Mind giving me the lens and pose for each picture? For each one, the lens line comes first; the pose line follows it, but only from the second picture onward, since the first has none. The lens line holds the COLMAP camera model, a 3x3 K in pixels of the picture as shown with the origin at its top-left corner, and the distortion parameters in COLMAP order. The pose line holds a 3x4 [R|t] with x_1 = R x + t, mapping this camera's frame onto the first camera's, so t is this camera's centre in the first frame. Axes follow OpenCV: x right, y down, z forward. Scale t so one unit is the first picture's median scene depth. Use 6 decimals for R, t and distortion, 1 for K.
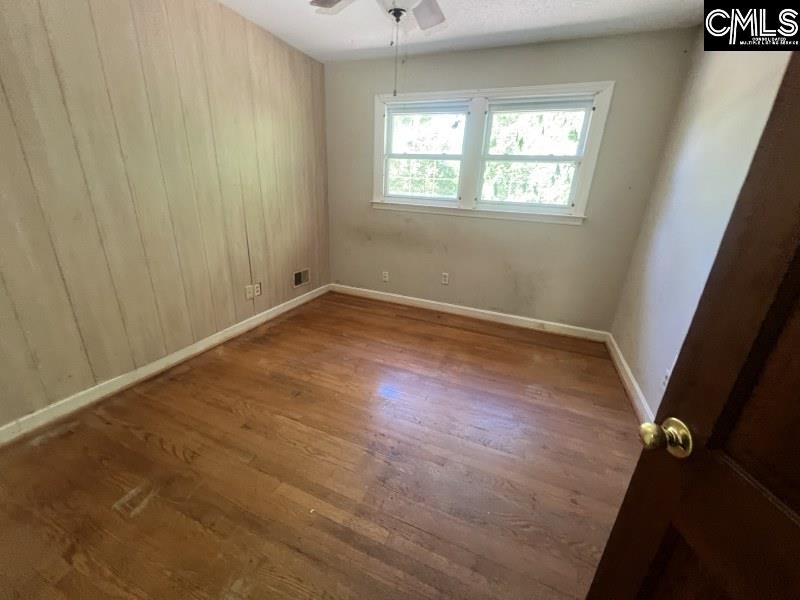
lens RADIAL K [[321.6, 0, 398.5], [0, 321.6, 297.9], [0, 0, 1]] dist [-0.000752, 0.000312]
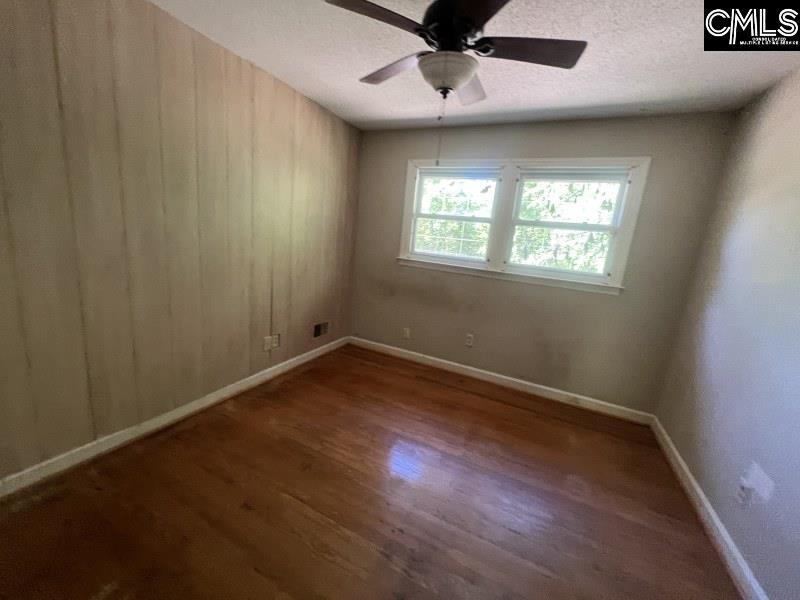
lens RADIAL K [[323.0, 0, 400.0], [0, 323.0, 300.0], [0, 0, 1]] dist [-0.000552, -0.000290]
pose [[0.997163, 0.059022, -0.046723, -0.030925], [-0.065145, 0.987616, -0.142725, -0.037886], [0.037721, 0.145364, 0.988659, 0.038676]]
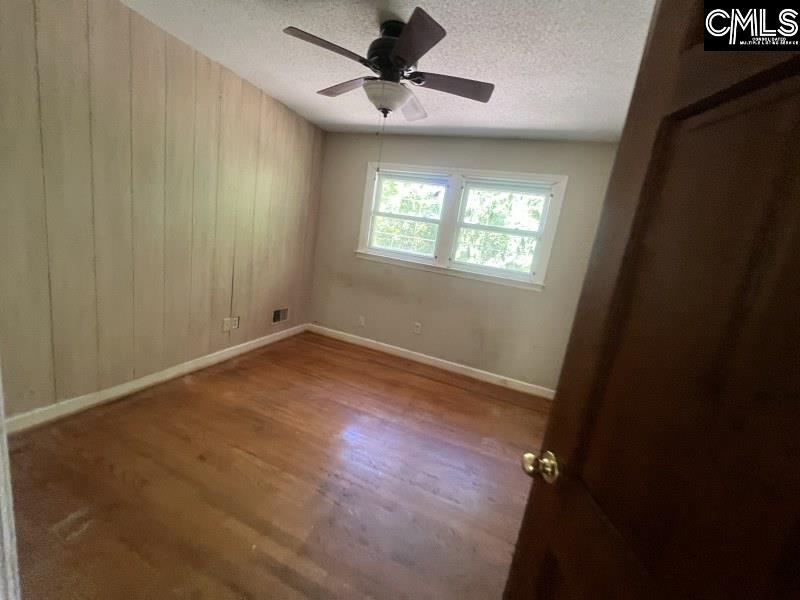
lens RADIAL K [[317.8, 0, 396.2], [0, 317.8, 298.1], [0, 0, 1]] dist [-0.001402, -0.000178]
pose [[0.994555, 0.094705, 0.043492, 0.027224], [-0.087311, 0.985063, -0.148419, 0.002158], [-0.056899, 0.143813, 0.987968, -0.058102]]
